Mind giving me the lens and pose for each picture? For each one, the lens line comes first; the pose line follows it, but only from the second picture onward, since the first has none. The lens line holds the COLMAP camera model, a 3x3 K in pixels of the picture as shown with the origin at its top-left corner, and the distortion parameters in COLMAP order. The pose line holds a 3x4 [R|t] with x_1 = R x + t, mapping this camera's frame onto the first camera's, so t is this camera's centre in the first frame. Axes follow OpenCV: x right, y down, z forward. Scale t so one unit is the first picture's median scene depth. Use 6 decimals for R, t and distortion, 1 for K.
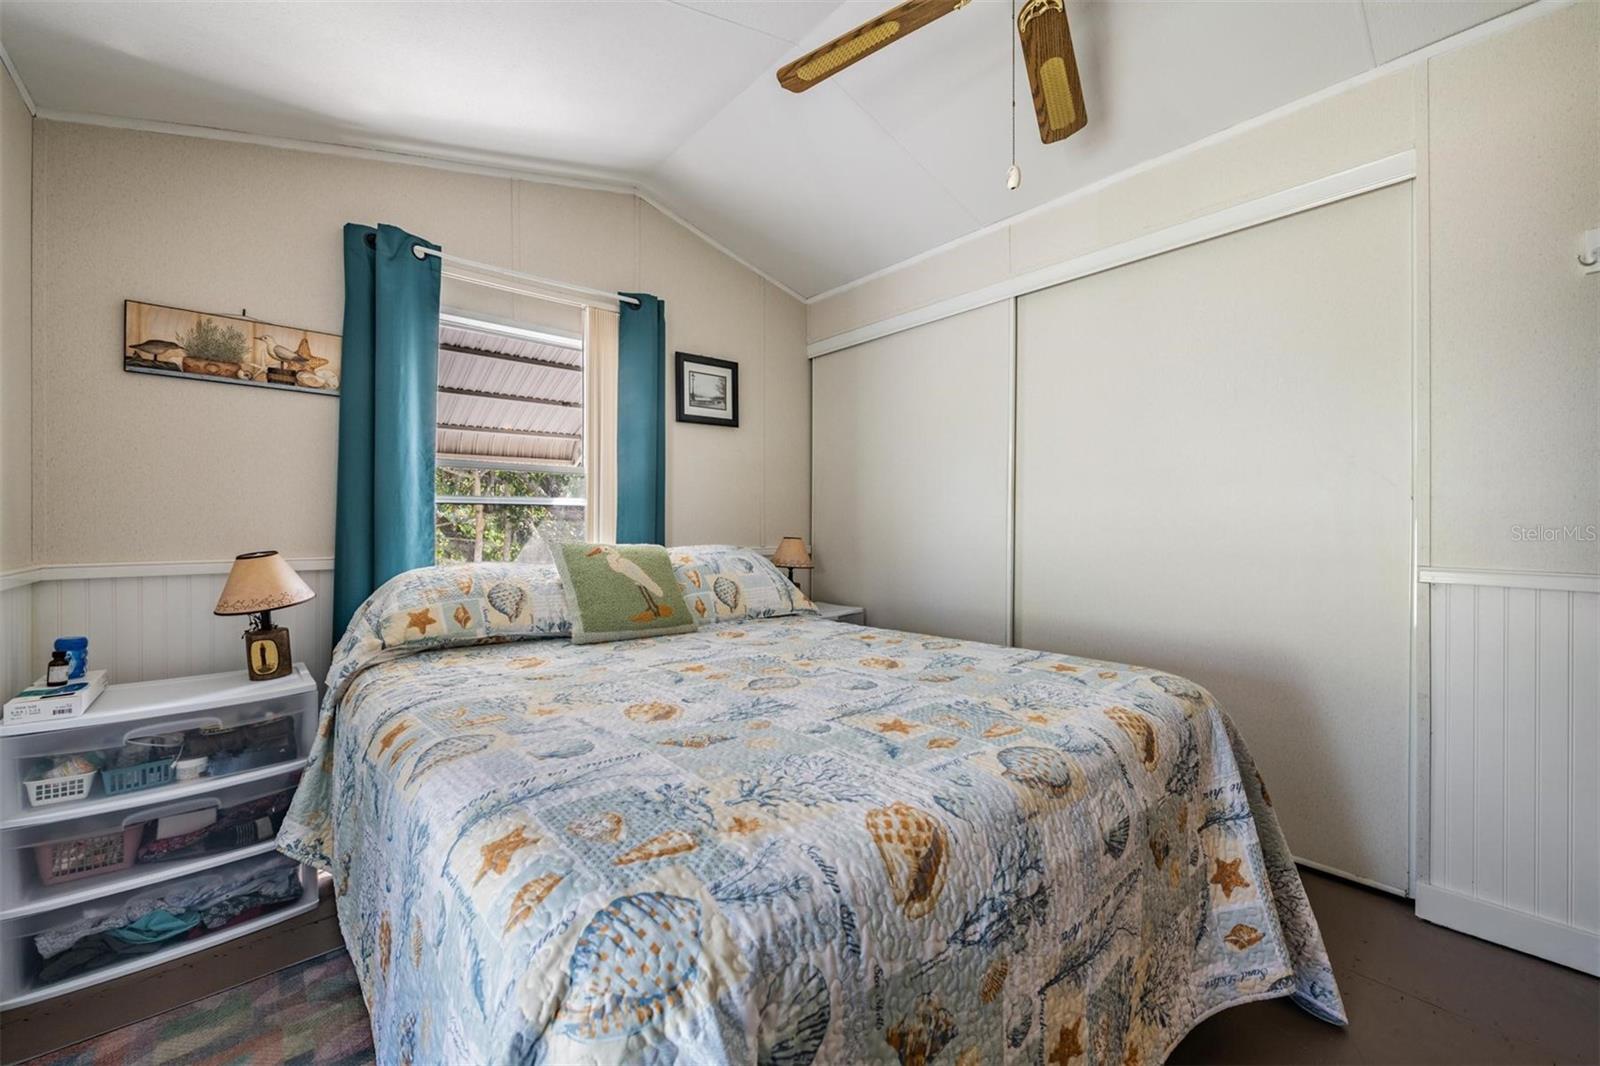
lens RADIAL K [[636.9, 0, 784.2], [0, 636.9, 527.6], [0, 0, 1]] dist [0.004380, -0.004000]
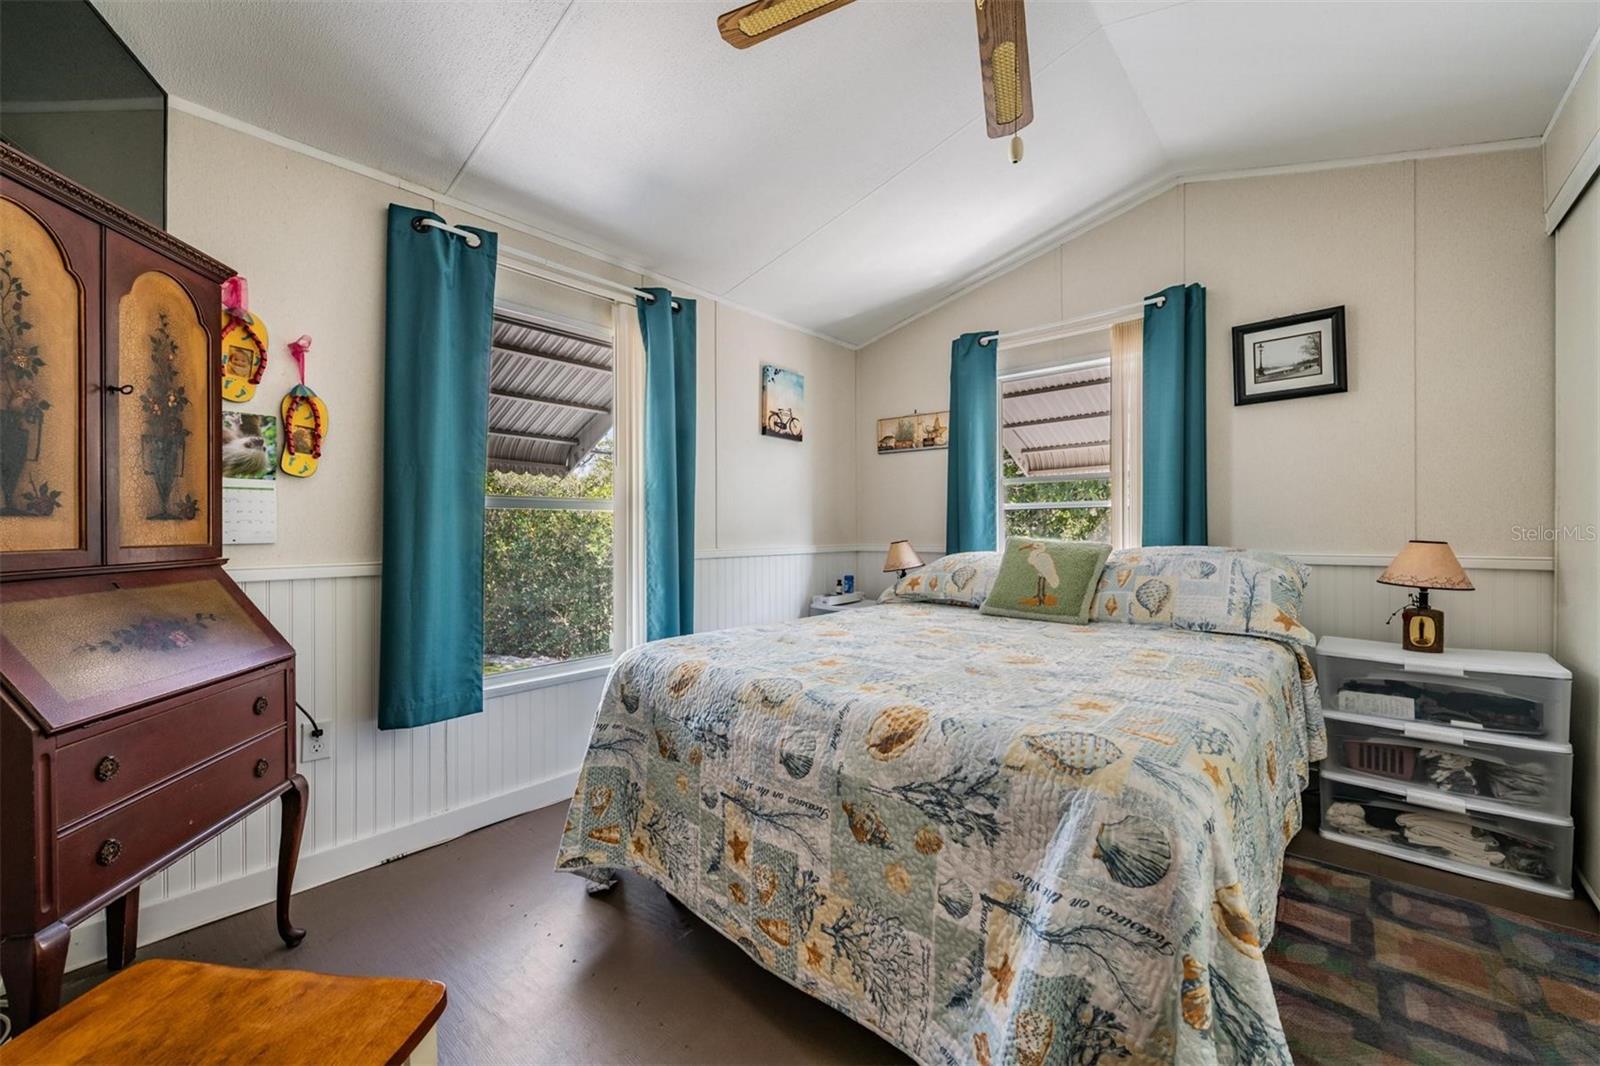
lens RADIAL K [[636.9, 0, 796.1], [0, 636.9, 528.9], [0, 0, 1]] dist [0.004380, -0.004000]
pose [[0.114388, 0.002497, -0.993433, 0.900602], [0.003562, 0.999989, 0.002924, -0.002261], [0.993430, -0.003873, 0.114378, 0.416957]]
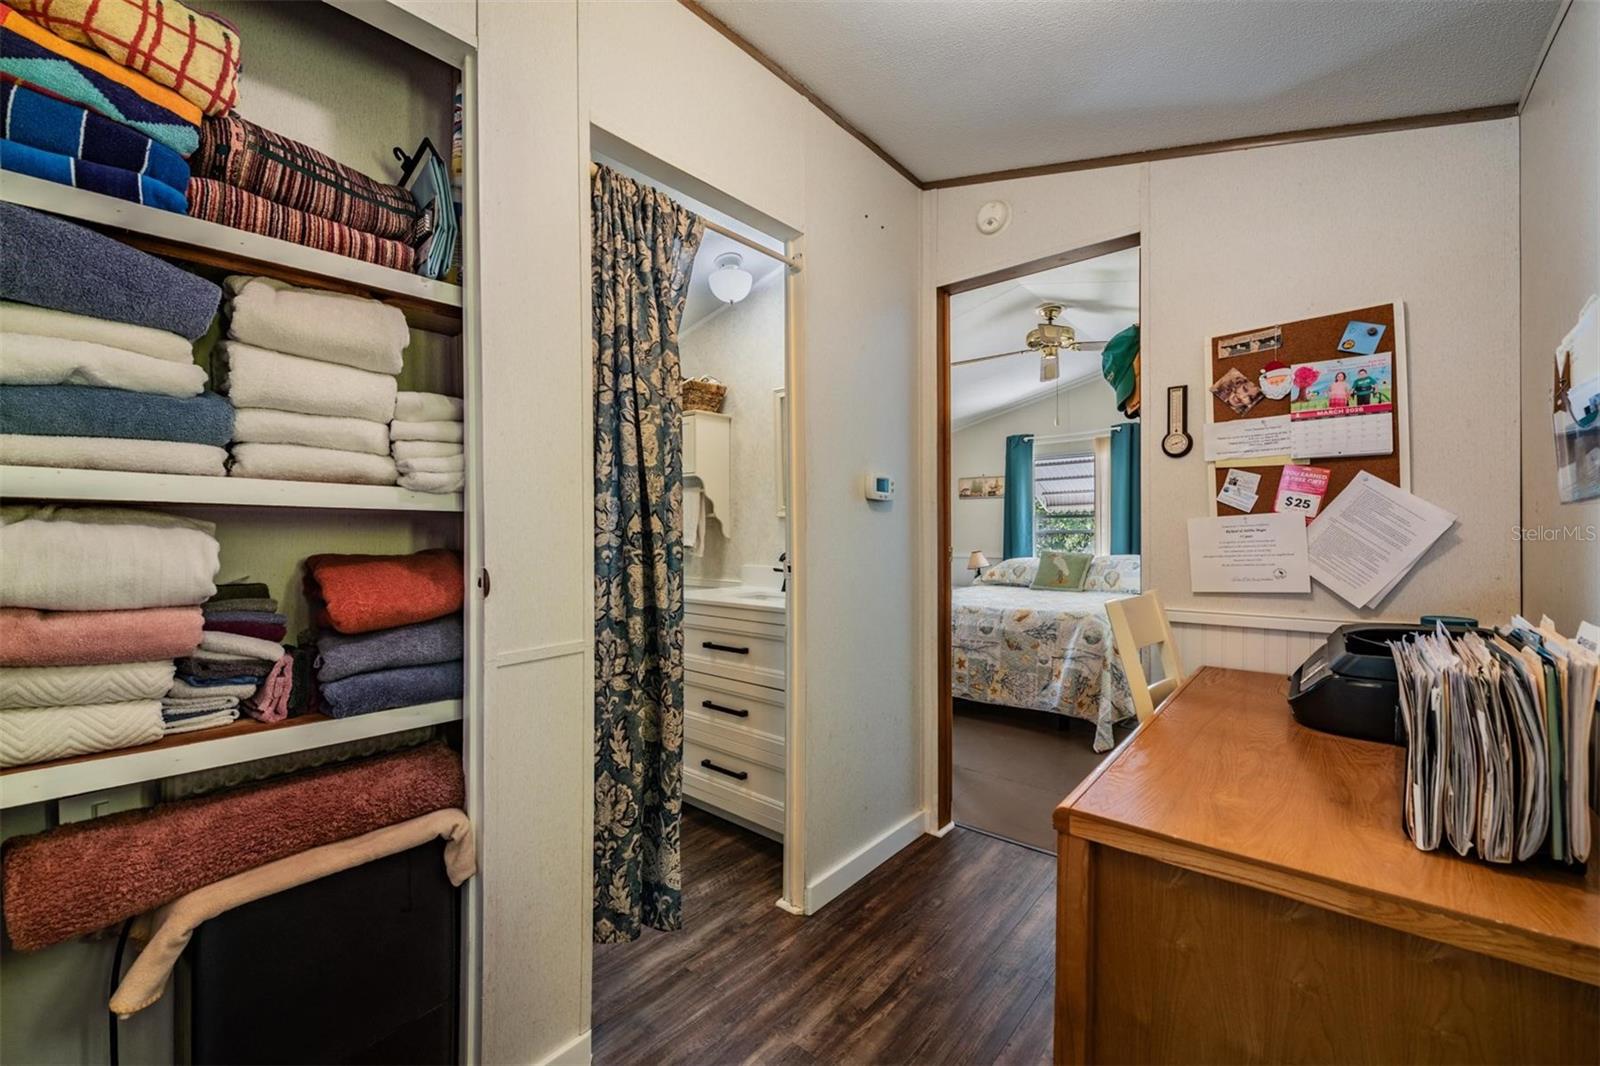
lens RADIAL K [[636.9, 0, 830.0], [0, 636.9, 535.2], [0, 0, 1]] dist [0.004380, -0.004000]
pose [[0.163025, 0.006261, -0.986602, 2.019697], [0.005527, 0.999958, 0.007259, -0.062718], [0.986606, -0.006636, 0.162984, -0.250167]]
